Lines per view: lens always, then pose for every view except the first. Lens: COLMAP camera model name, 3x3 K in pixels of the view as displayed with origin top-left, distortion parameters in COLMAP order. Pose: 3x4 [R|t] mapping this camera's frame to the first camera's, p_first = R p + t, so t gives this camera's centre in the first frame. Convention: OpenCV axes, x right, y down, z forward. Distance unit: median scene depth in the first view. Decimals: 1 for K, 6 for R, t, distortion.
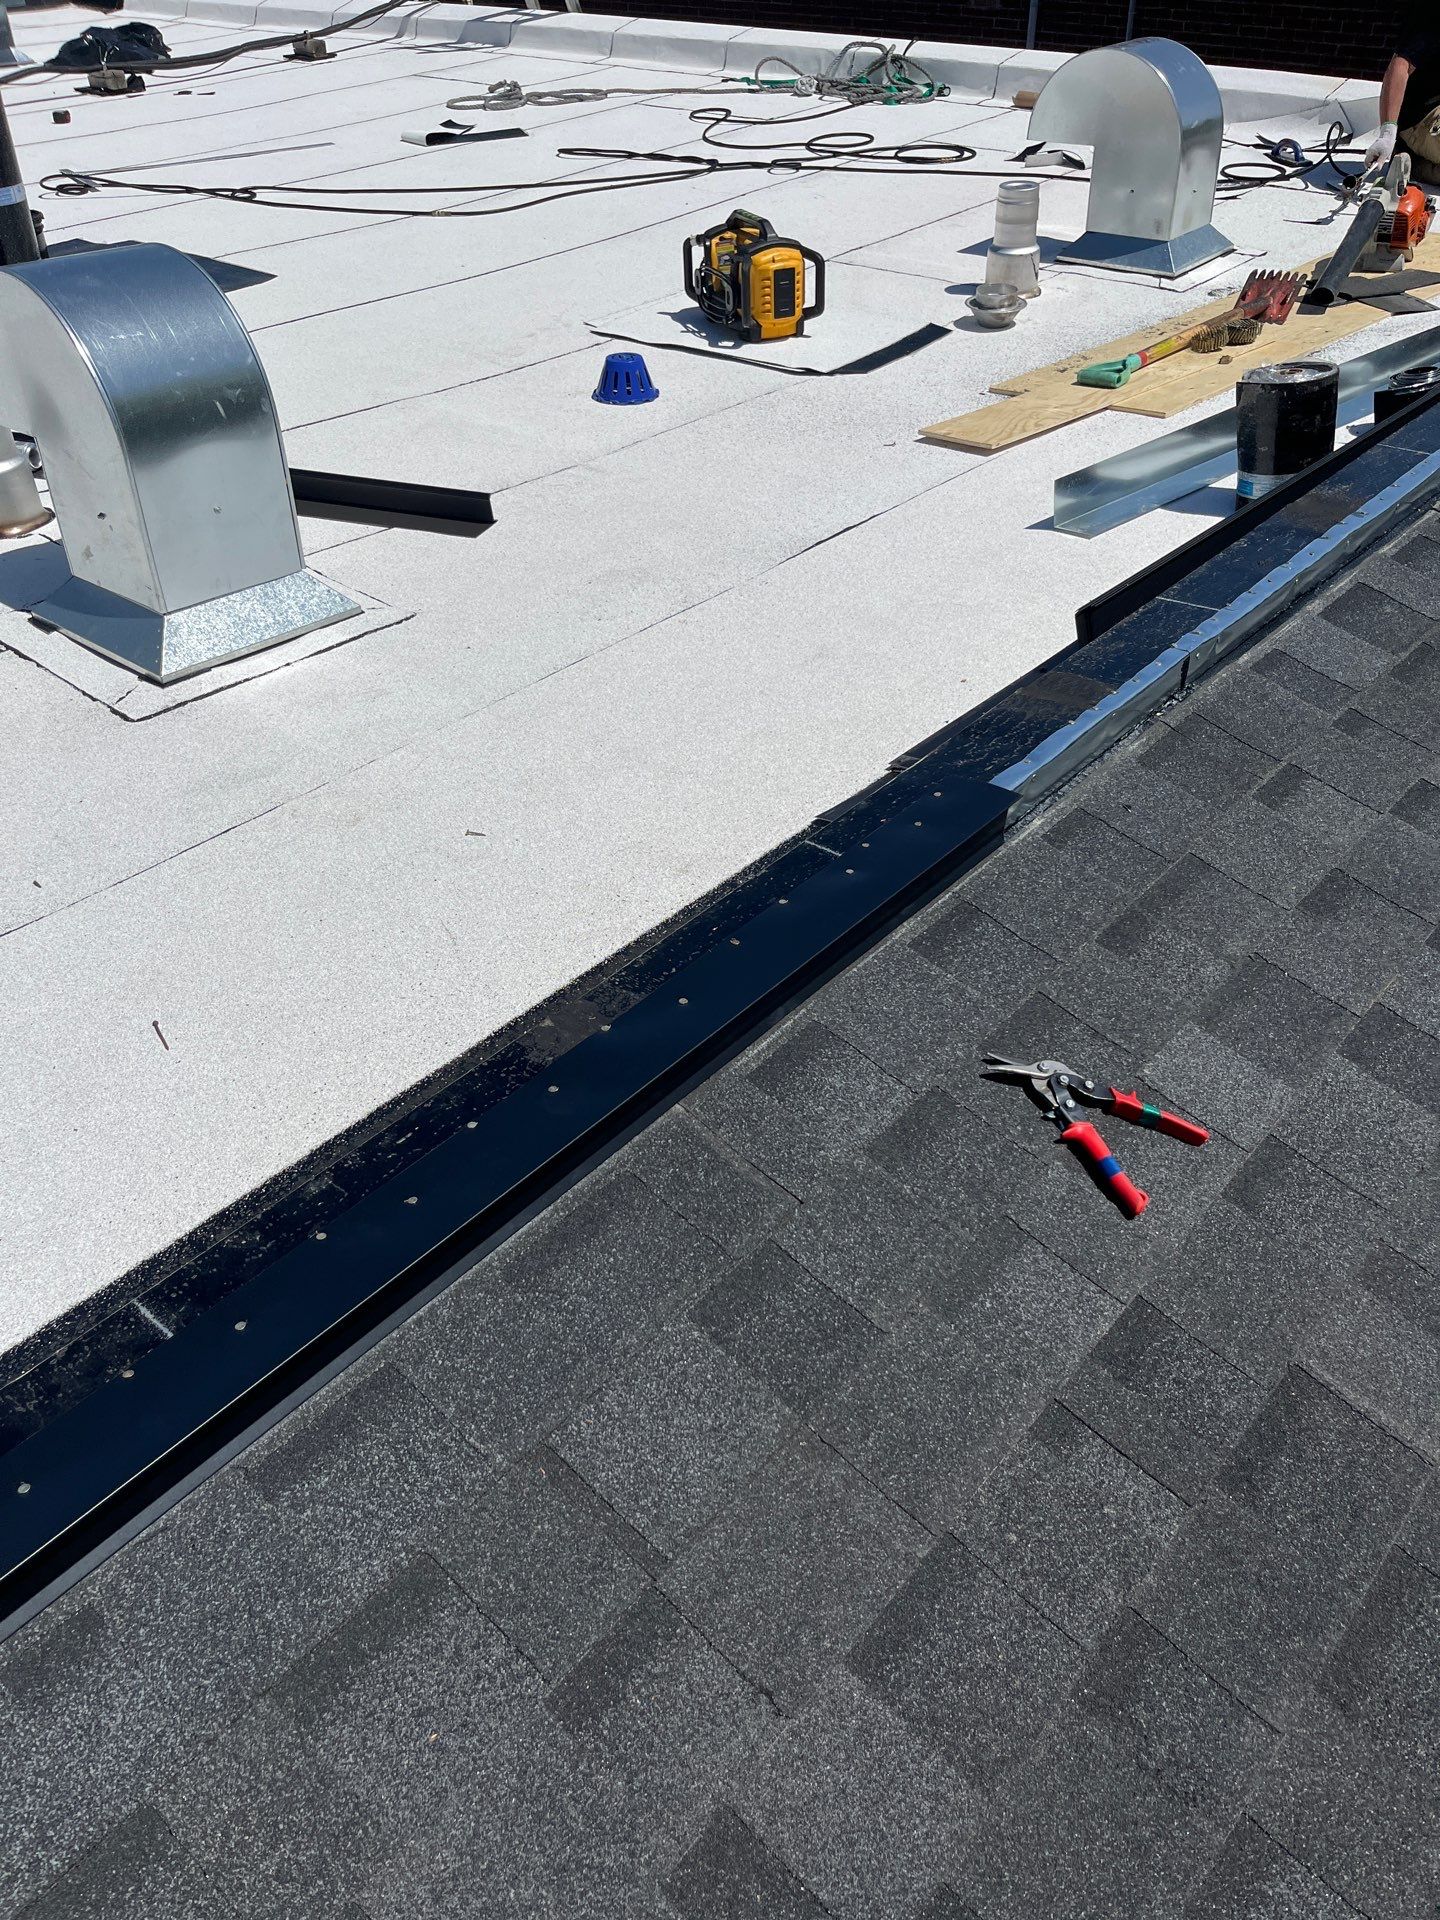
lens RADIAL K [[1381.7, 0, 720.0], [0, 1381.7, 960.0], [0, 0, 1]] dist [-0.029424, 0.069727]
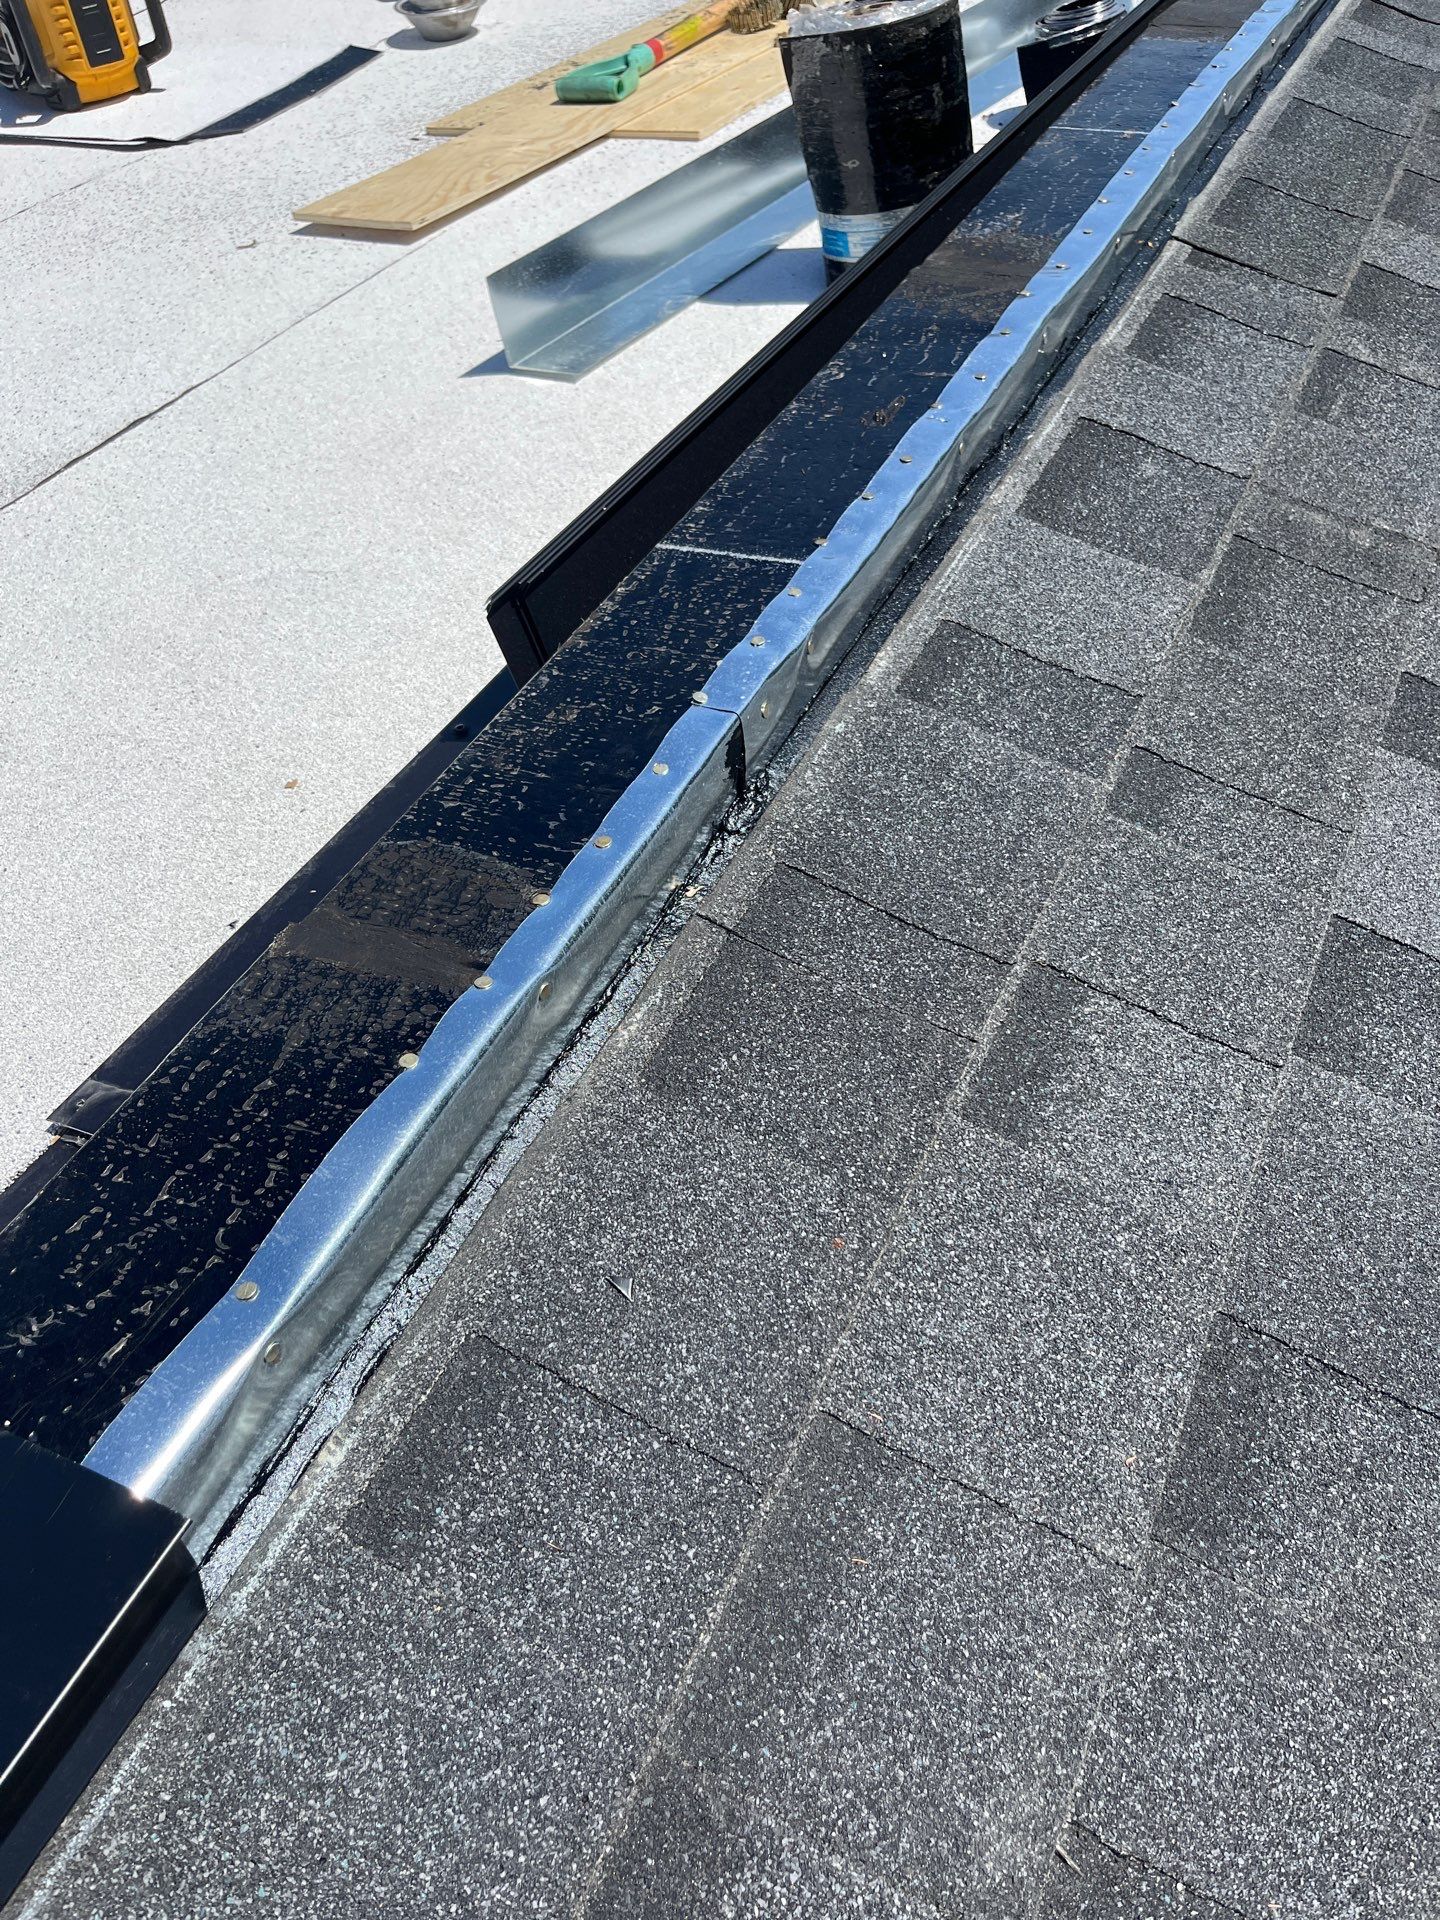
lens RADIAL K [[1460.6, 0, 720.0], [0, 1460.6, 960.0], [0, 0, 1]] dist [0.052253, -0.103884]
pose [[0.960914, -0.216534, 0.172504, 0.186945], [0.198376, 0.973173, 0.116536, -0.152825], [-0.193111, -0.077760, 0.978091, 0.445255]]
